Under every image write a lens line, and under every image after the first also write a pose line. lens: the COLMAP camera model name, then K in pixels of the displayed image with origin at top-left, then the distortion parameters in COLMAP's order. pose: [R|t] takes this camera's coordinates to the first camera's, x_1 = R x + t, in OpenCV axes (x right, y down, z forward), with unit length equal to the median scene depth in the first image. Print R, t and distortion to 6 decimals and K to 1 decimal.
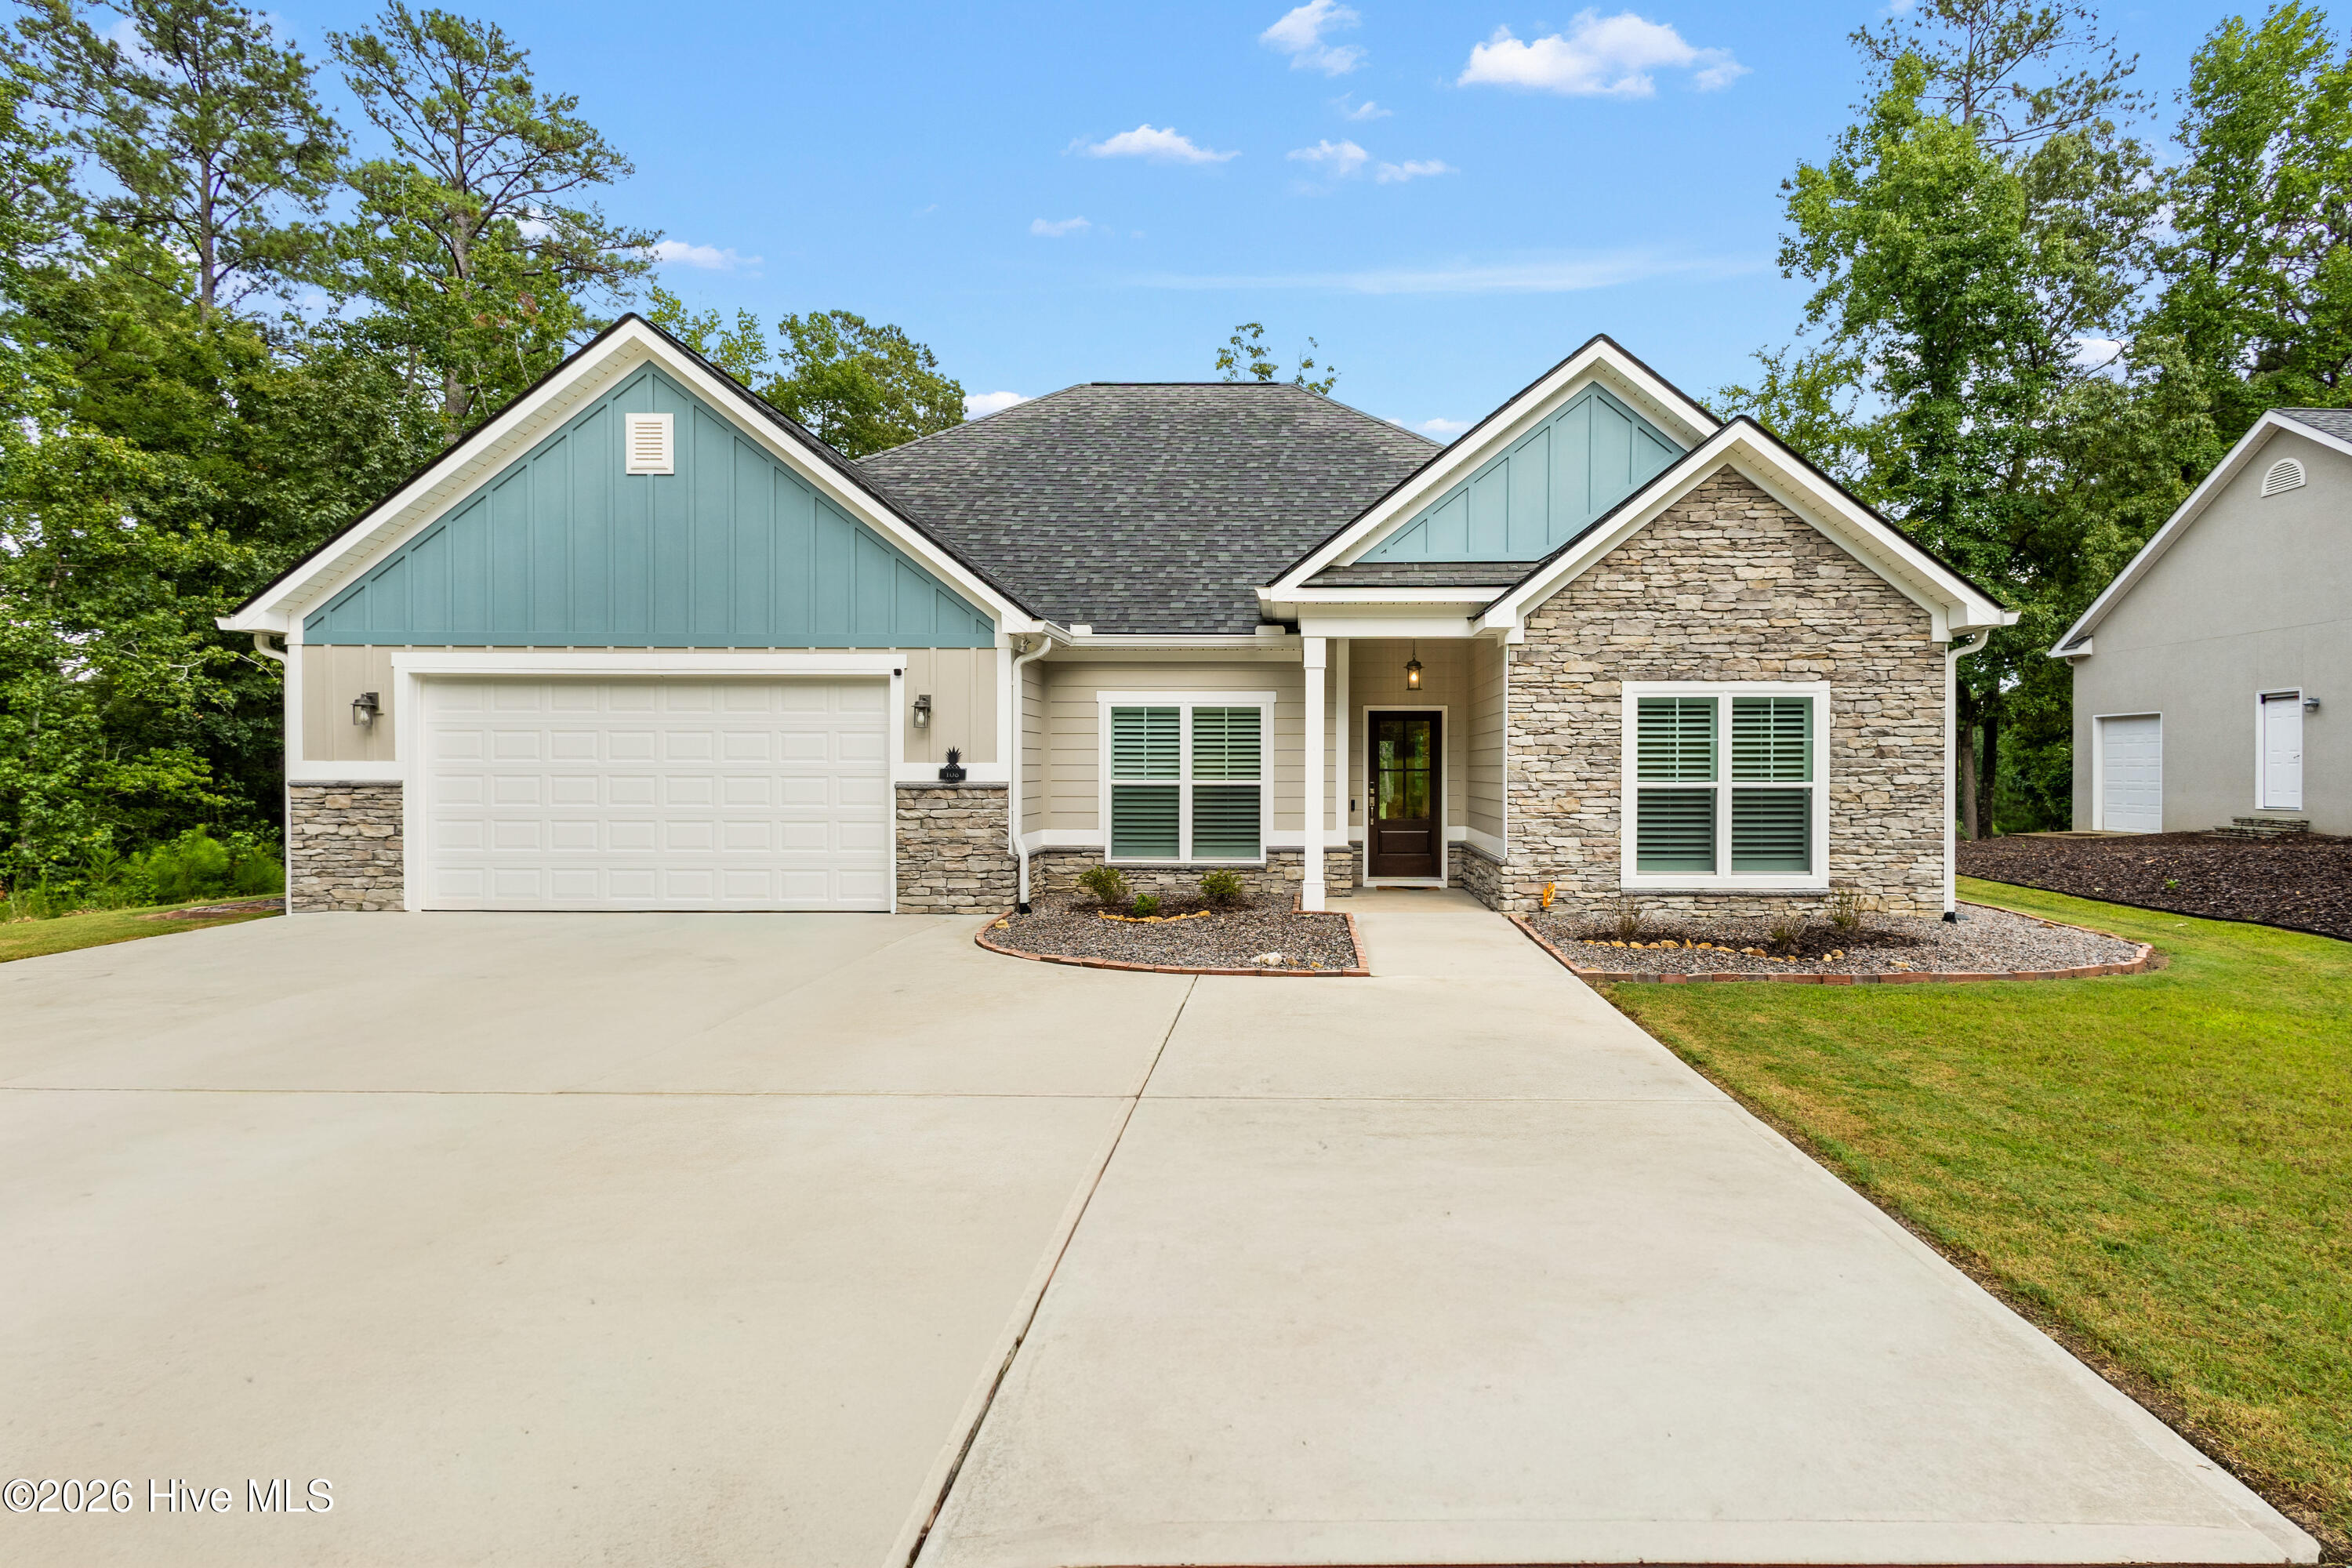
lens RADIAL K [[1095.9, 0, 1239.2], [0, 1095.9, 777.5], [0, 0, 1]] dist [0.007569, -0.000284]
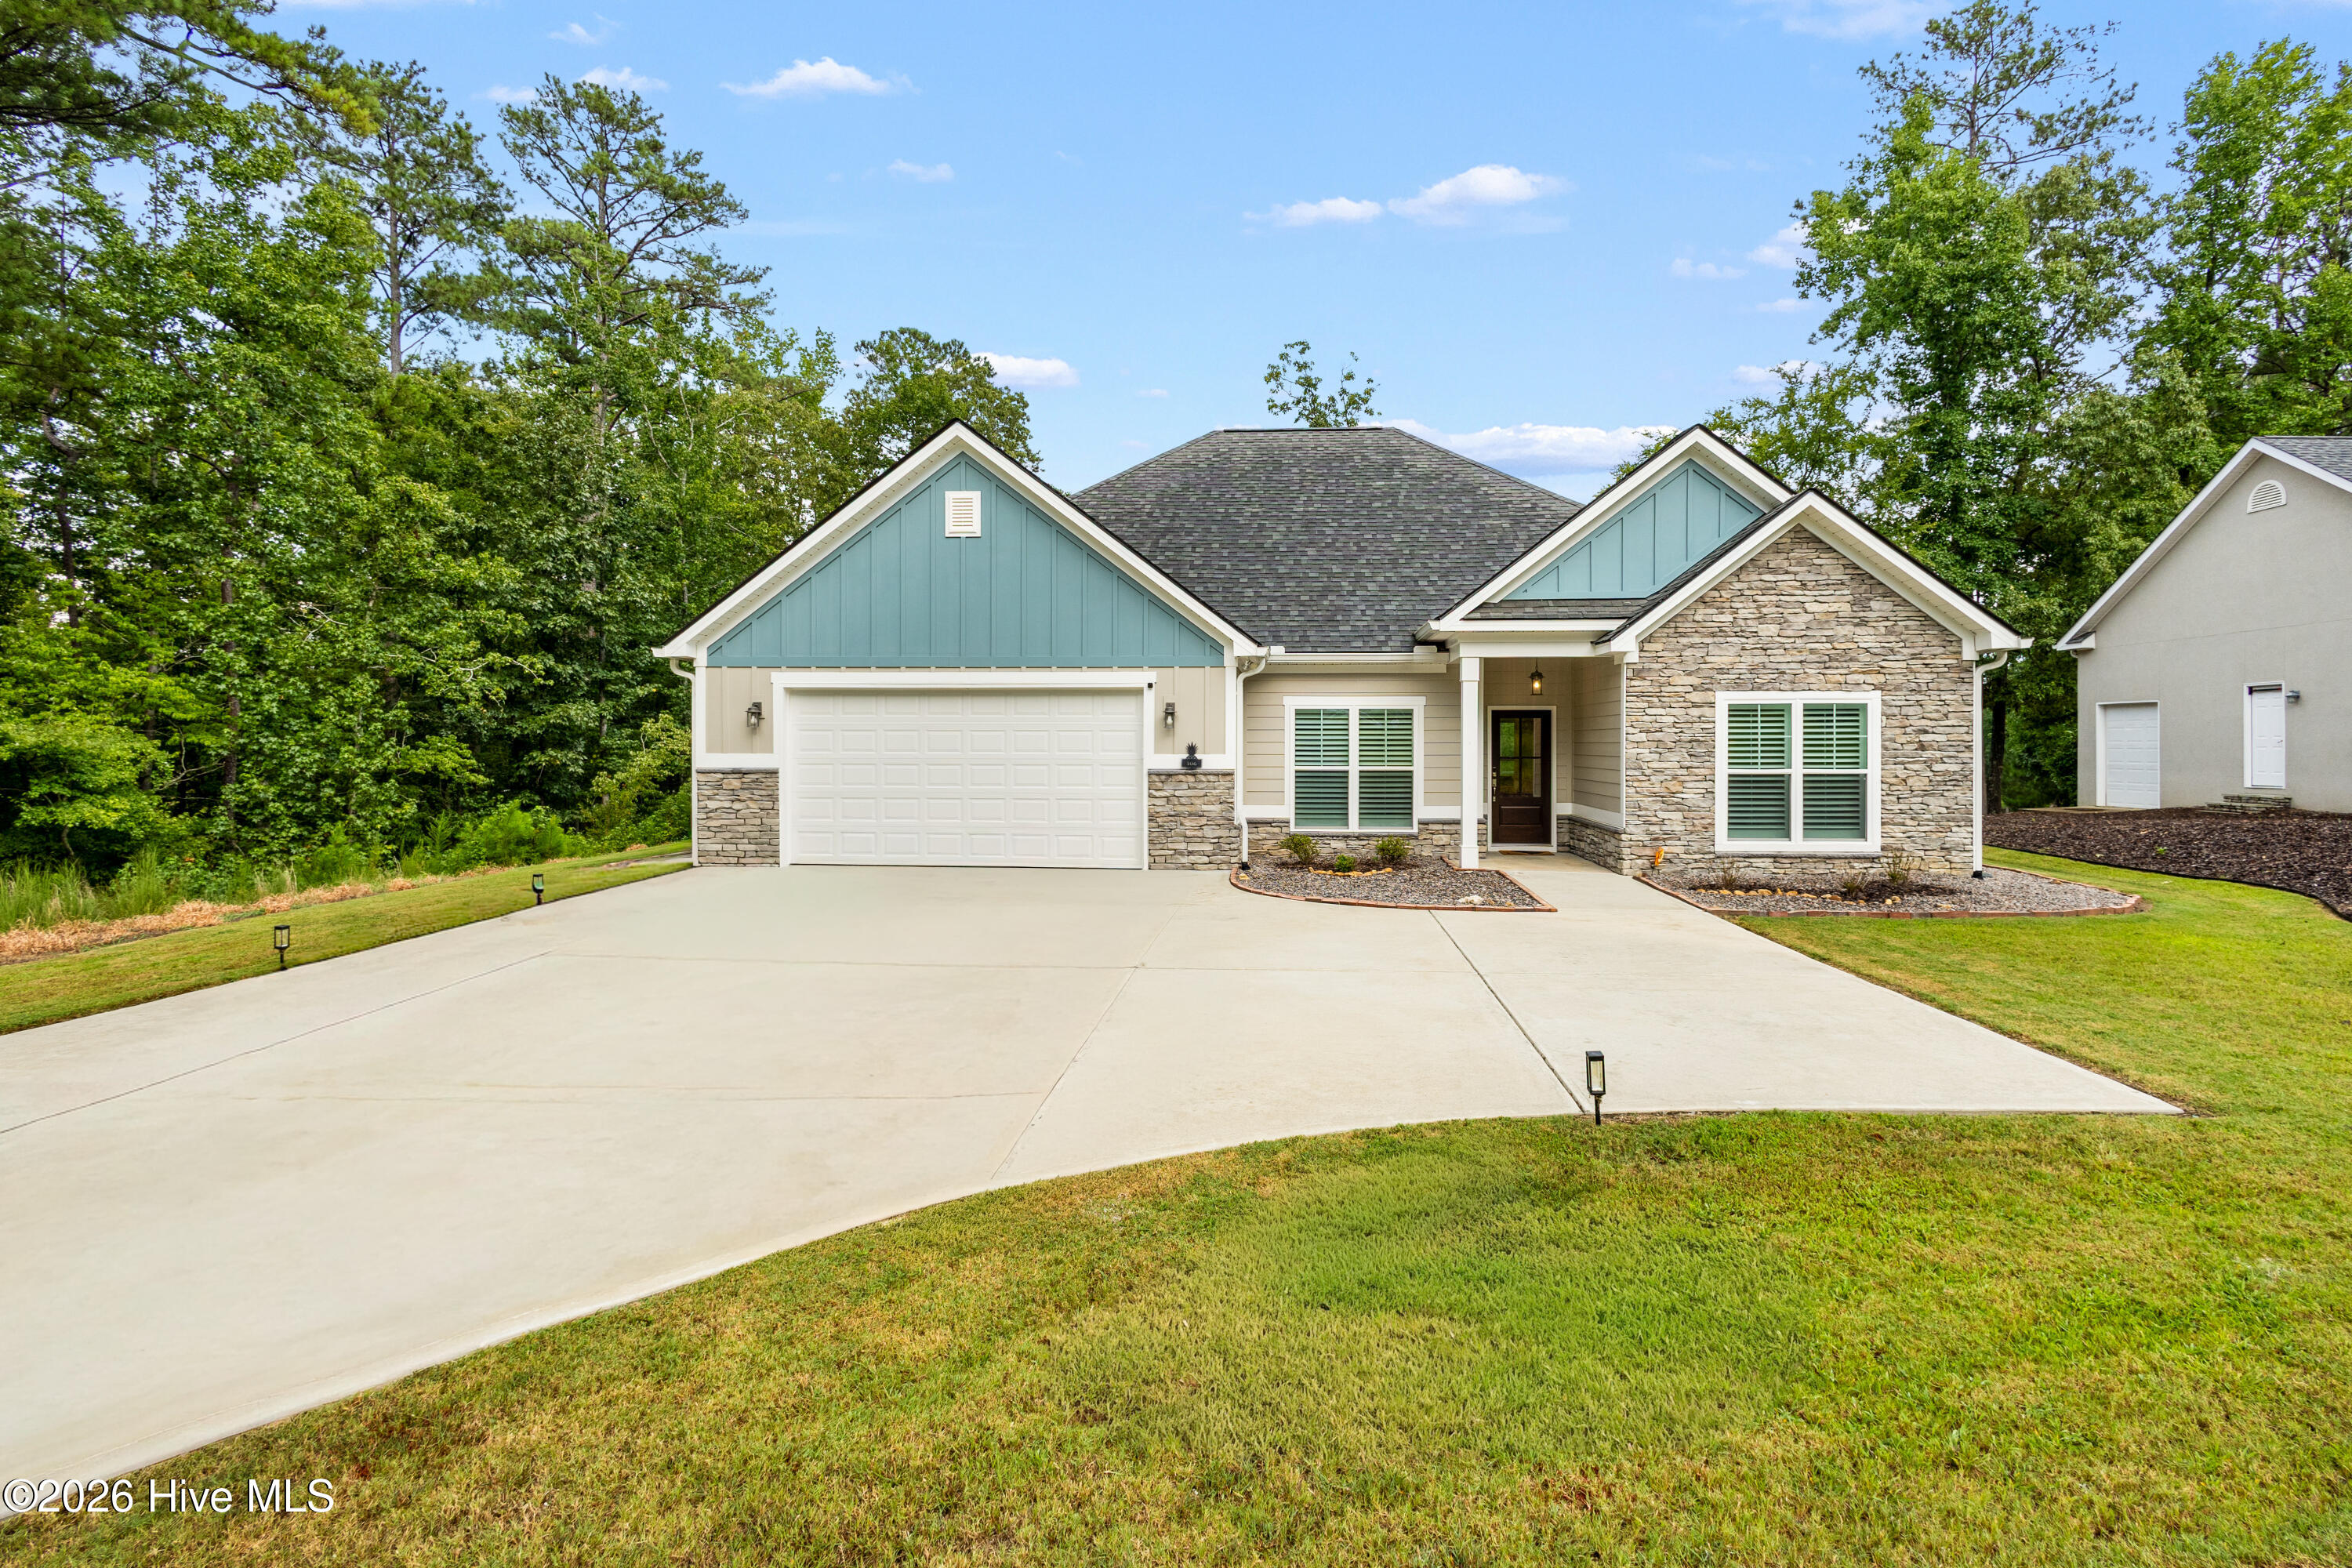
lens RADIAL K [[1088.4, 0, 1177.0], [0, 1088.4, 744.3], [0, 0, 1]] dist [0.009771, -0.002159]
pose [[0.999161, -0.001323, -0.040941, -0.224285], [0.001078, 0.999981, -0.006011, -0.017637], [0.040948, 0.005962, 0.999143, -0.299517]]
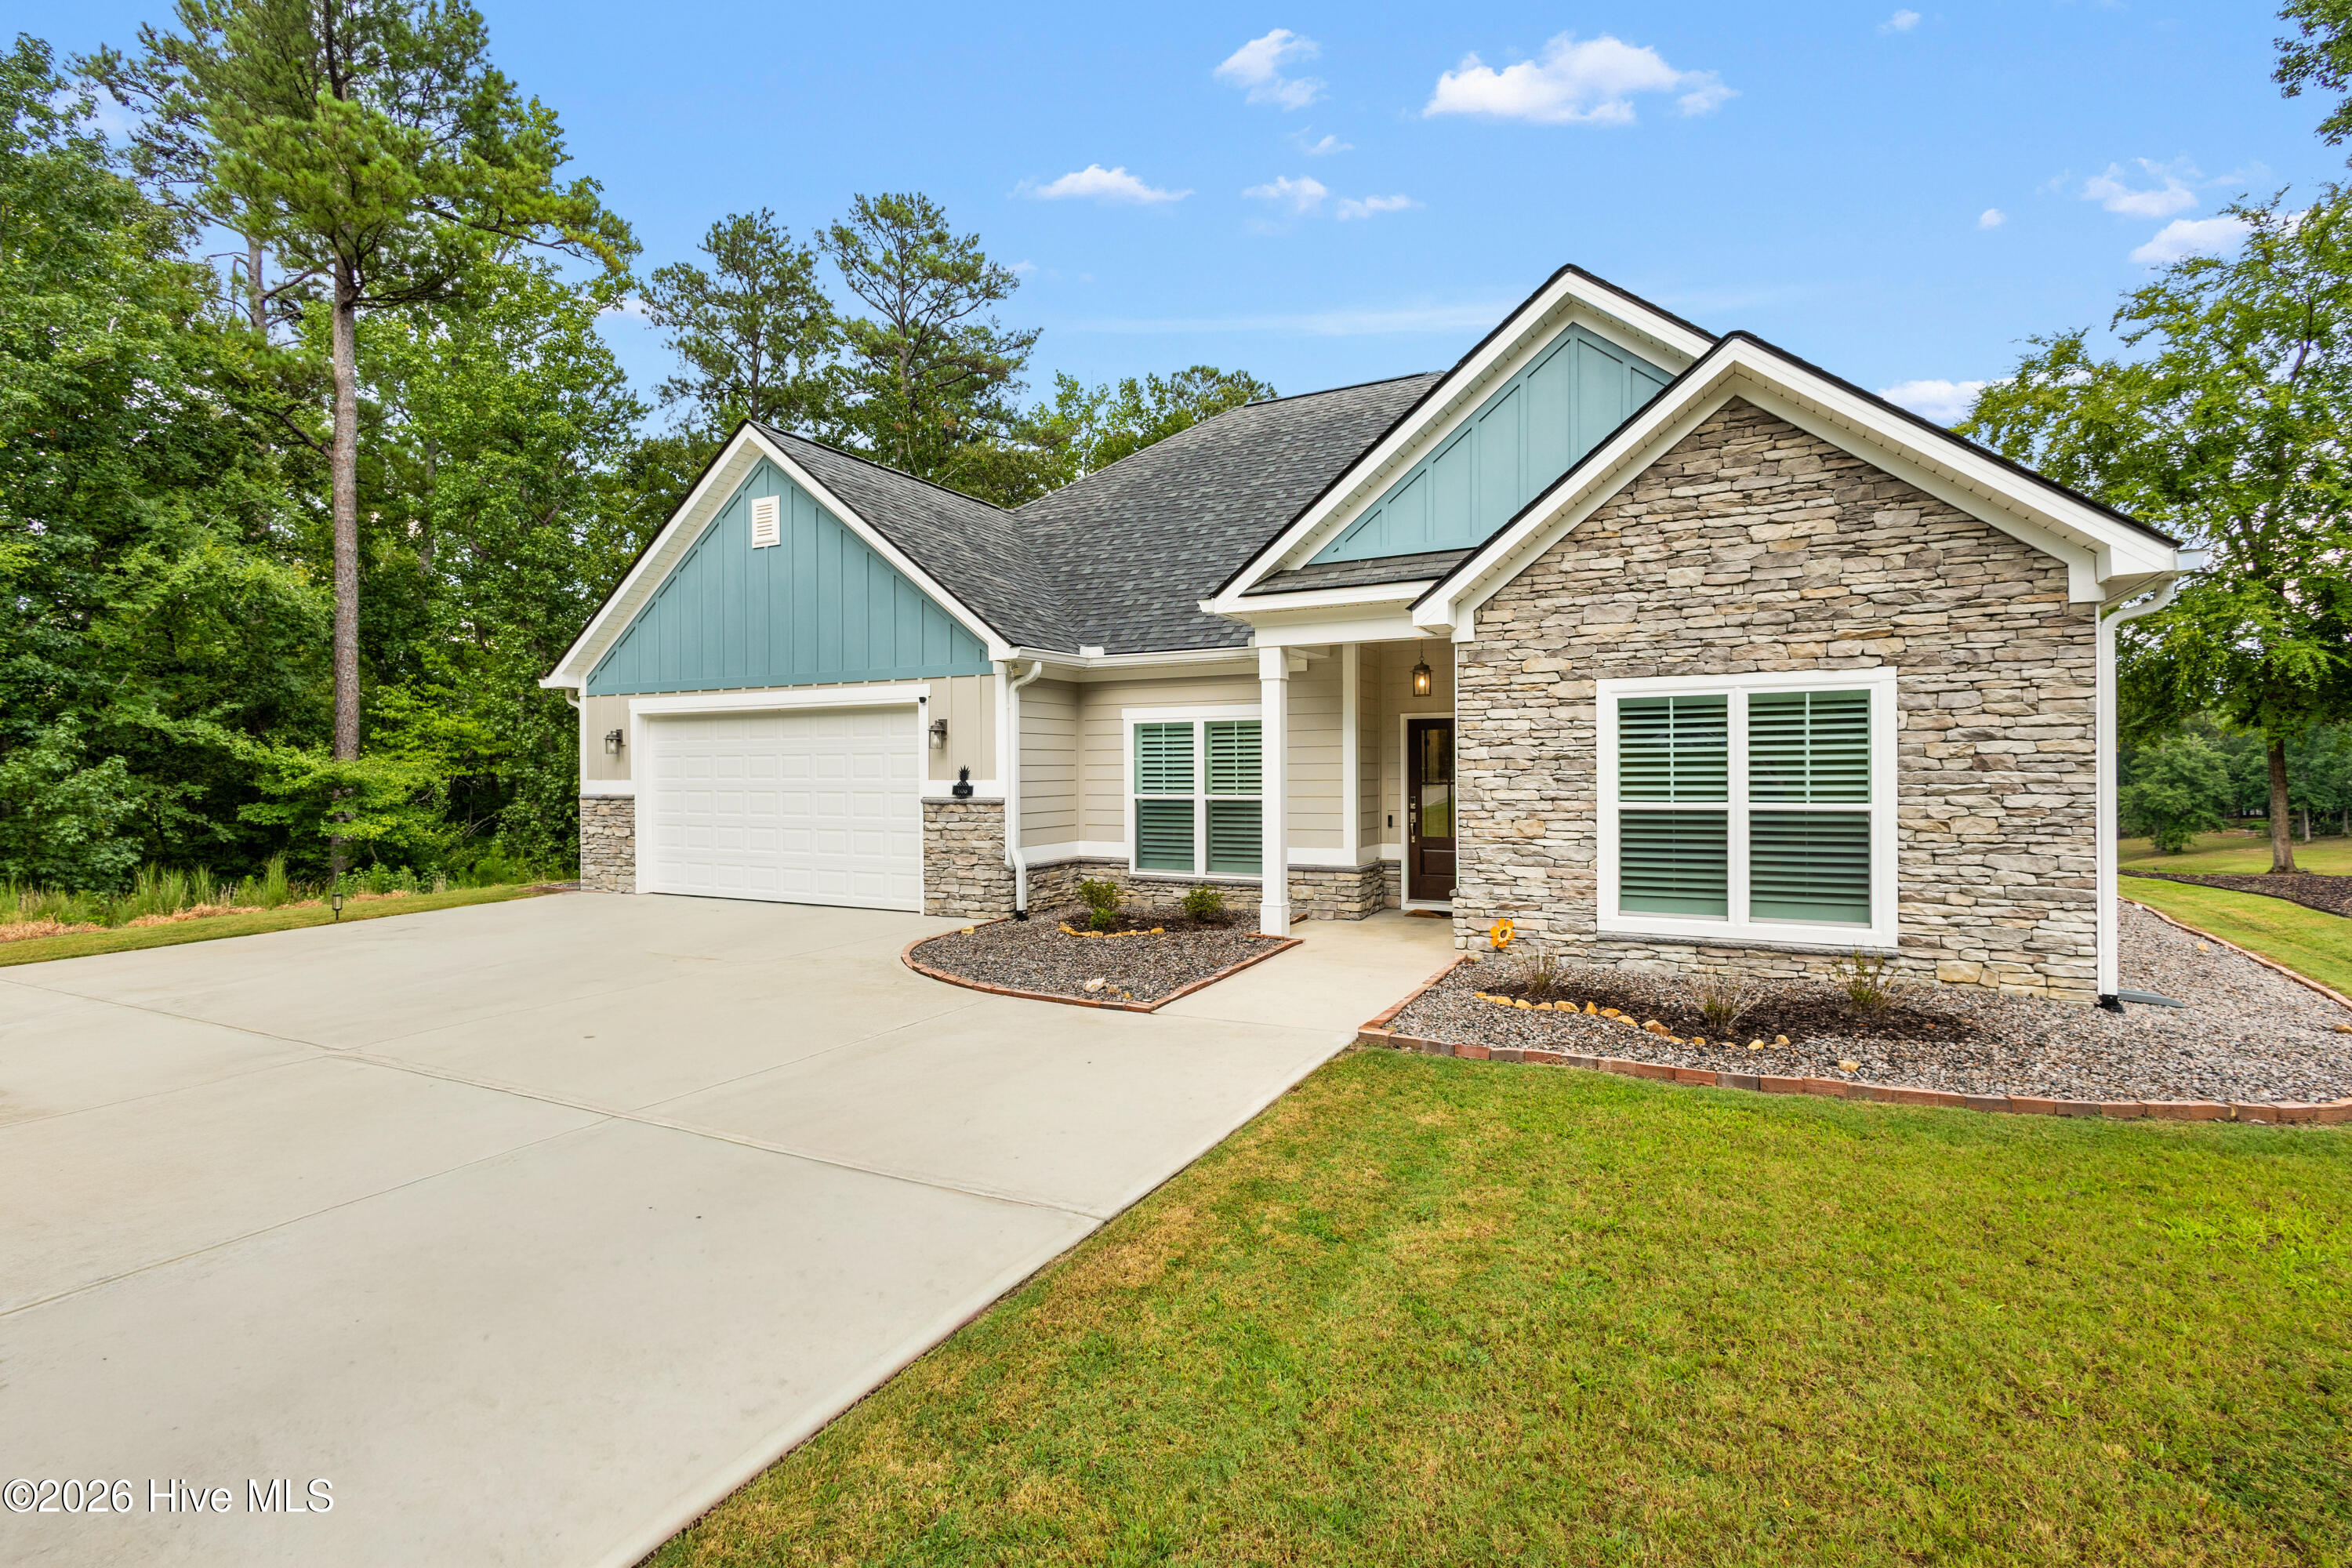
lens RADIAL K [[1039.9, 0, 1190.6], [0, 1039.9, 774.1], [0, 0, 1]] dist [0.004638, -0.000148]
pose [[0.899627, -0.005458, -0.436625, 0.399706], [0.004605, 0.999985, -0.003010, -0.015218], [0.436635, 0.000697, 0.899638, 0.157111]]
